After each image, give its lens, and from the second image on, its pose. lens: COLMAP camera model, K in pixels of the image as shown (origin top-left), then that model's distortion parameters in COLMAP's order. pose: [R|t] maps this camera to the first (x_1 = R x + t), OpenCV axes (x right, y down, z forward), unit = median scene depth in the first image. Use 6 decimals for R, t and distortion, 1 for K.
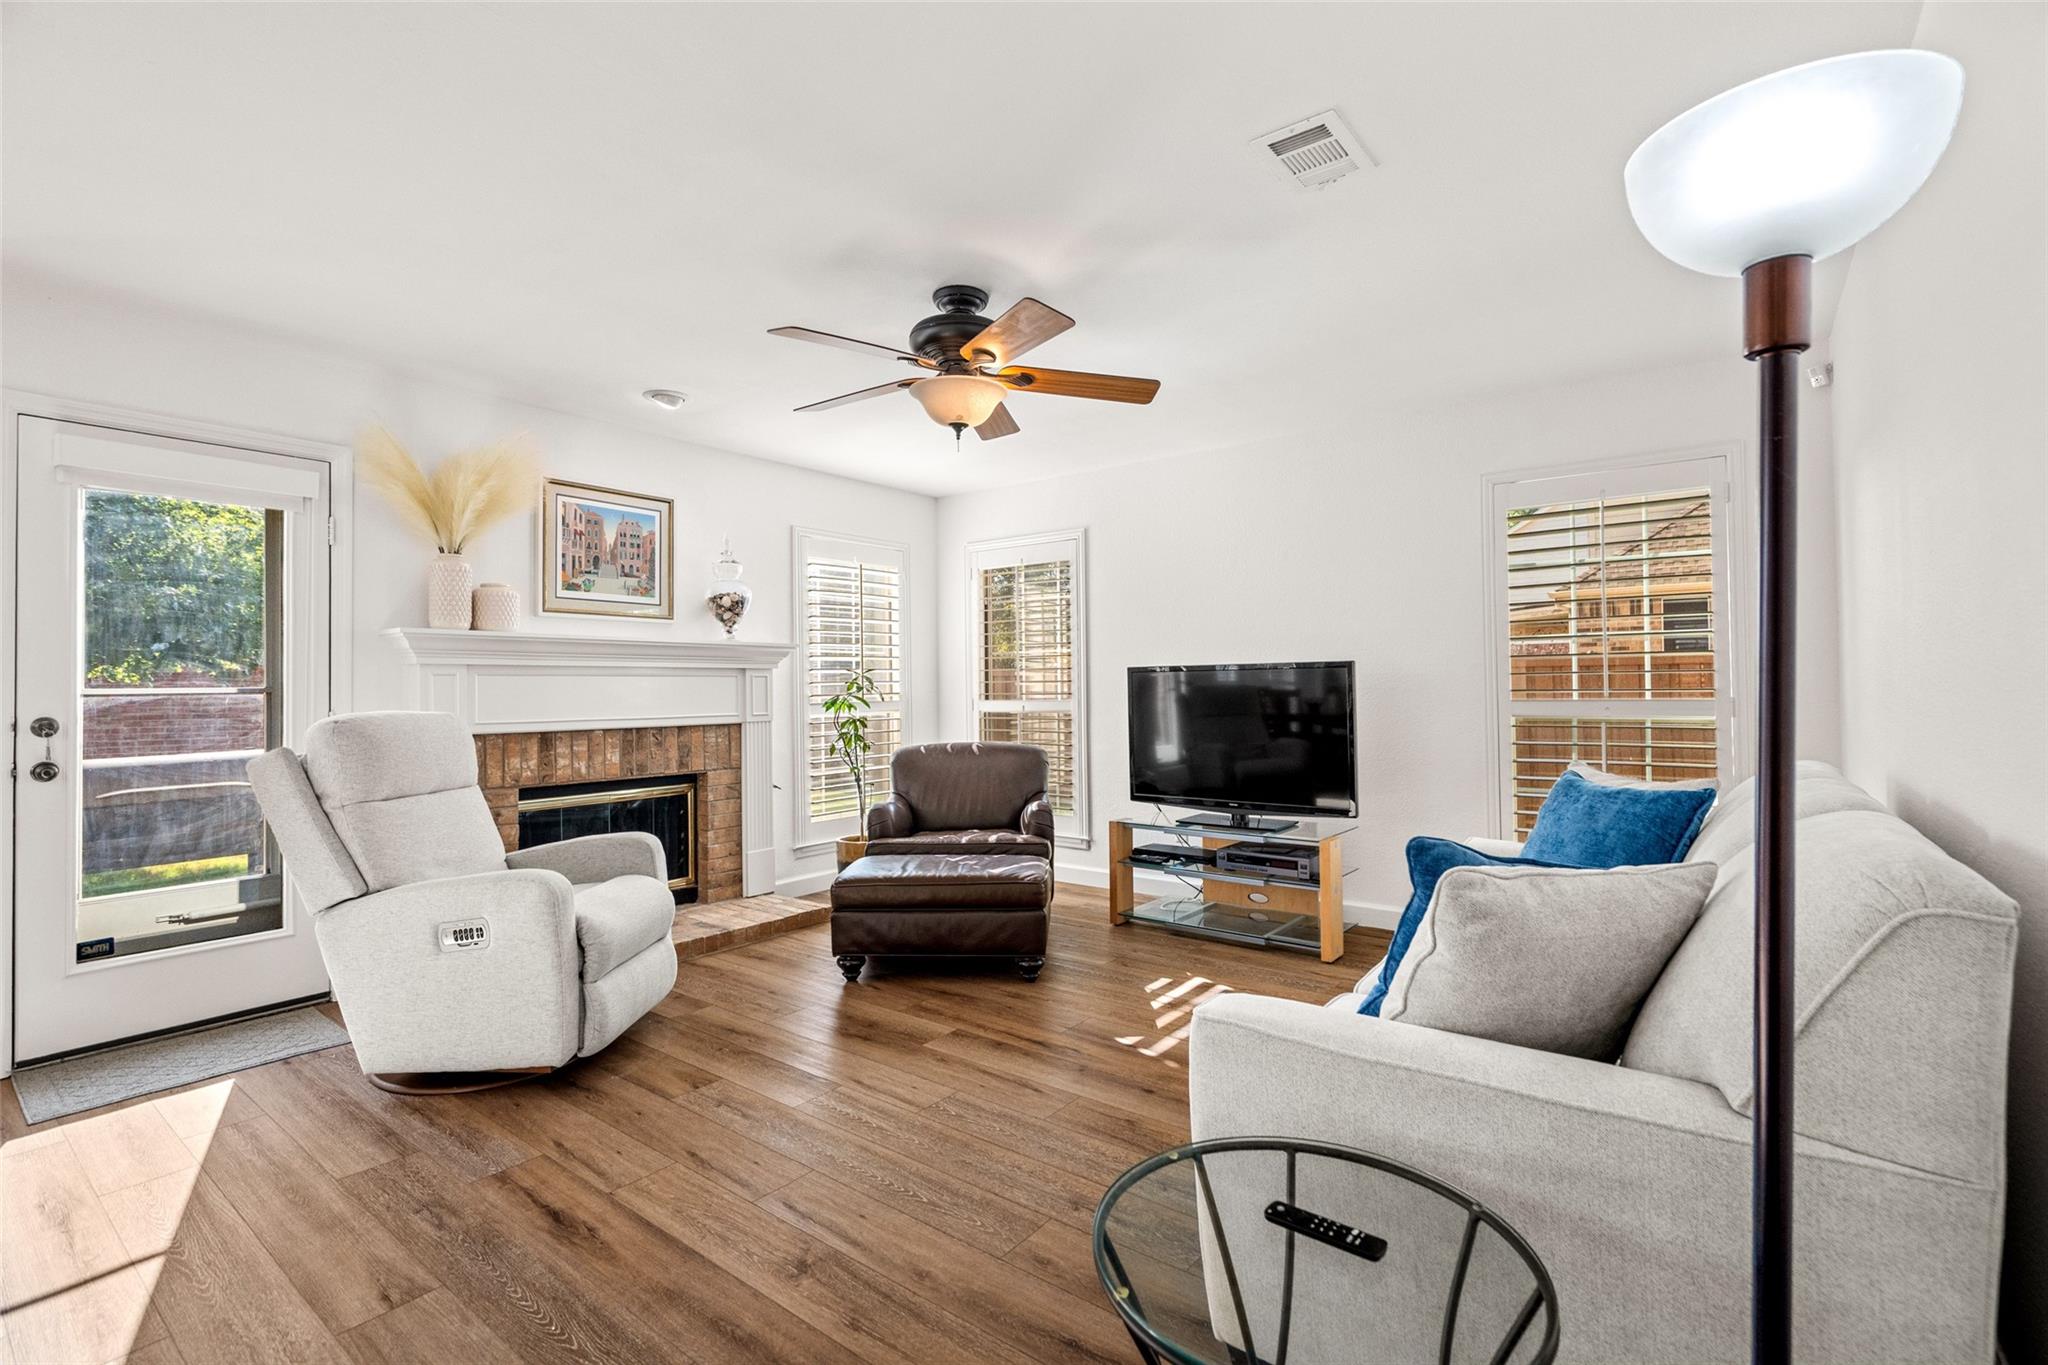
lens RADIAL K [[925.5, 0, 1028.5], [0, 925.5, 682.8], [0, 0, 1]] dist [-0.005744, 0.000093]
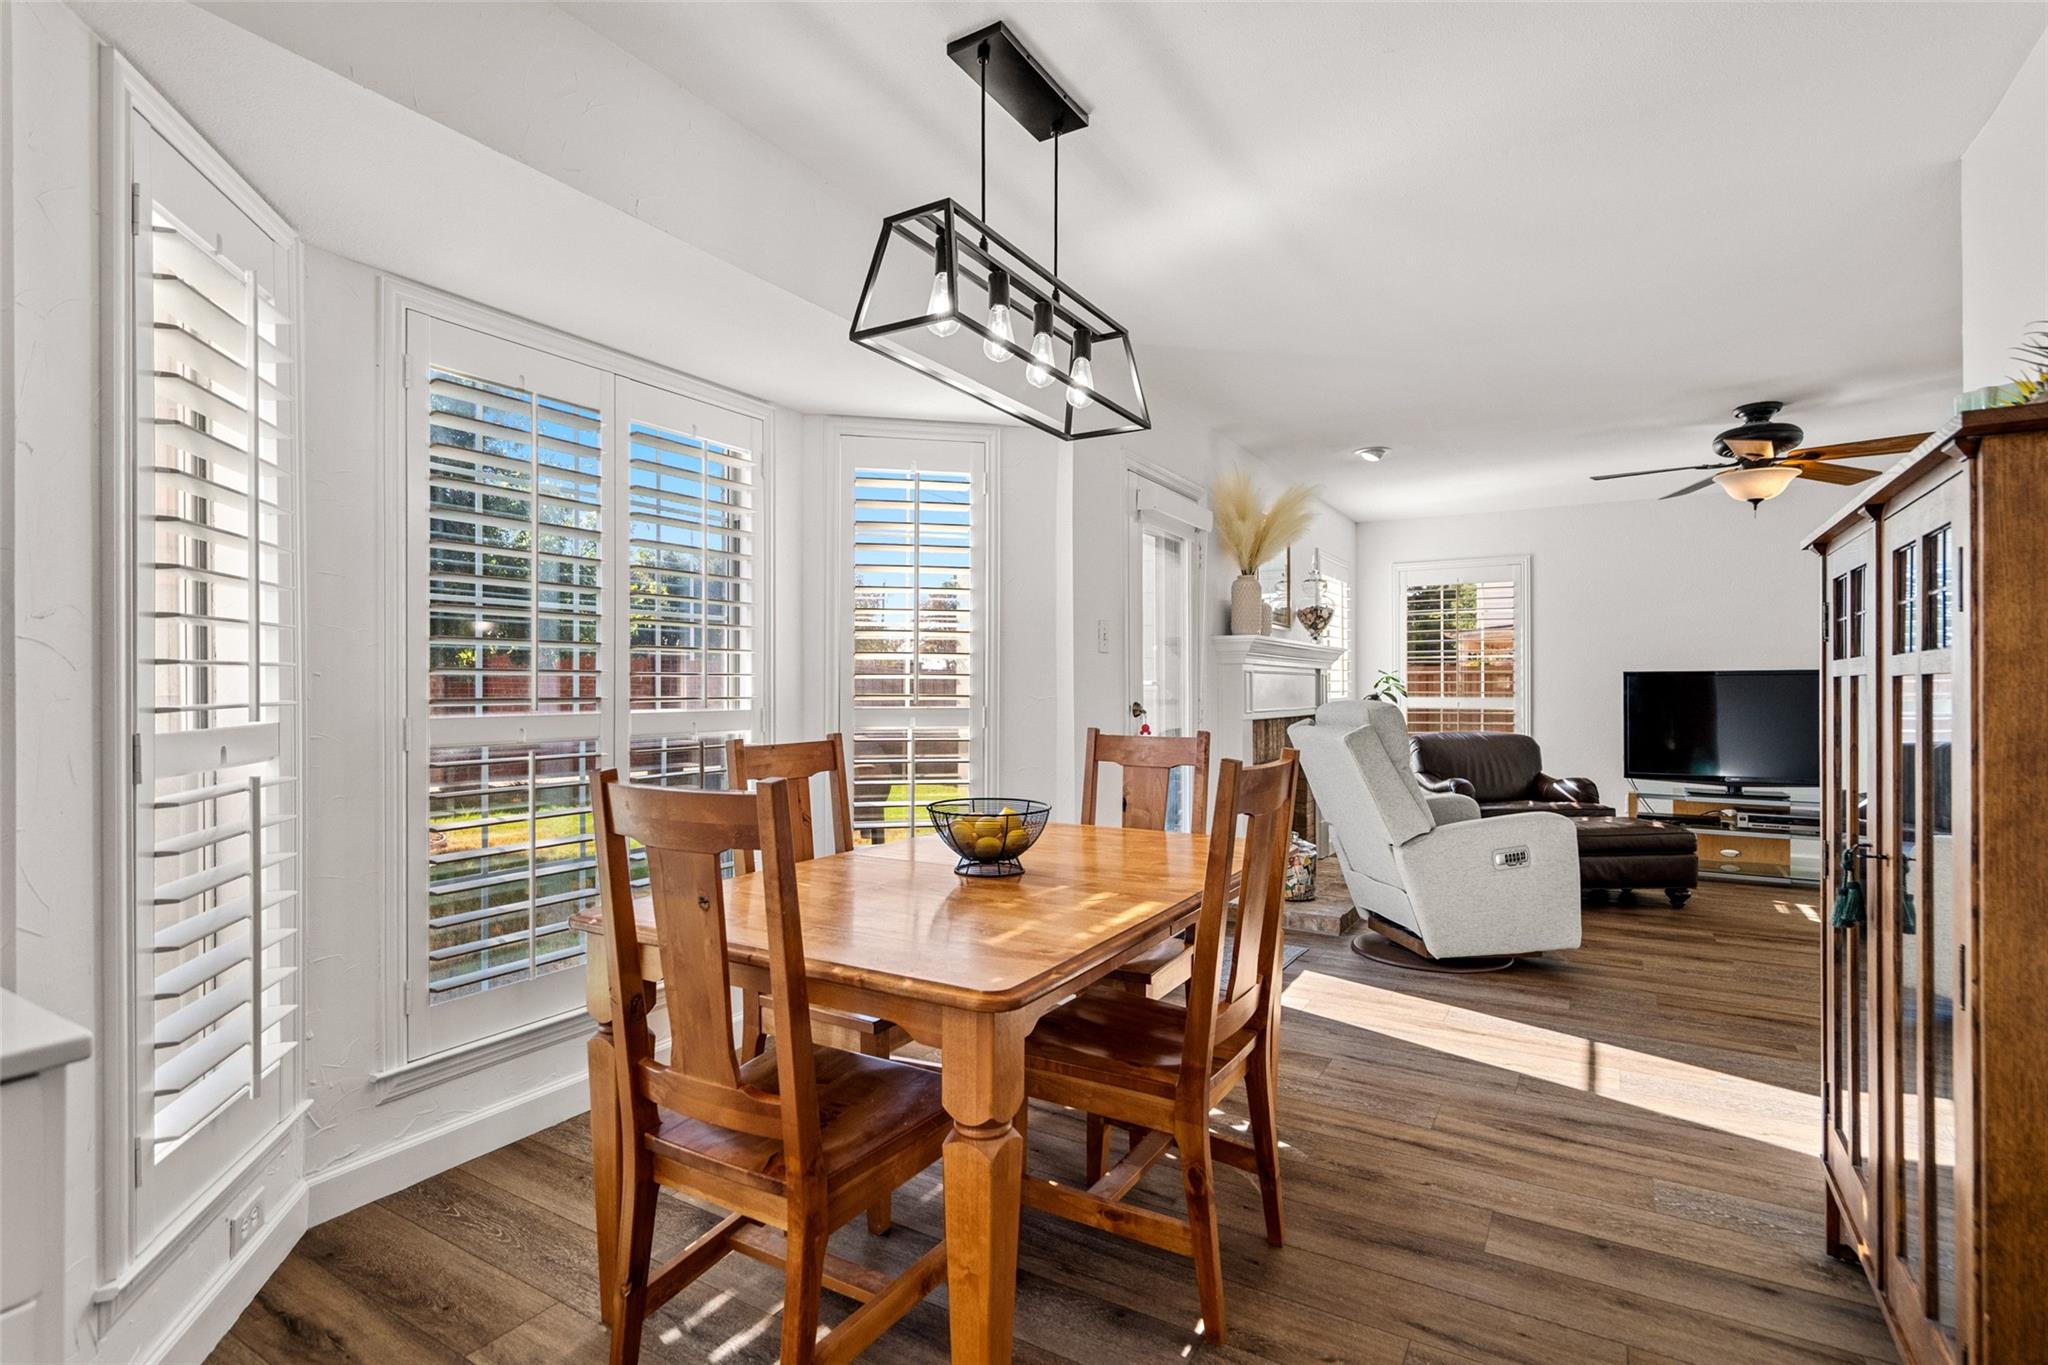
lens RADIAL K [[984.2, 0, 1020.7], [0, 984.2, 695.7], [0, 0, 1]] dist [-0.001550, 0.000128]
pose [[0.993562, 0.007585, 0.113032, -1.534925], [-0.009141, 0.999870, 0.013259, 0.009430], [-0.112917, -0.014207, 0.993503, -0.416826]]
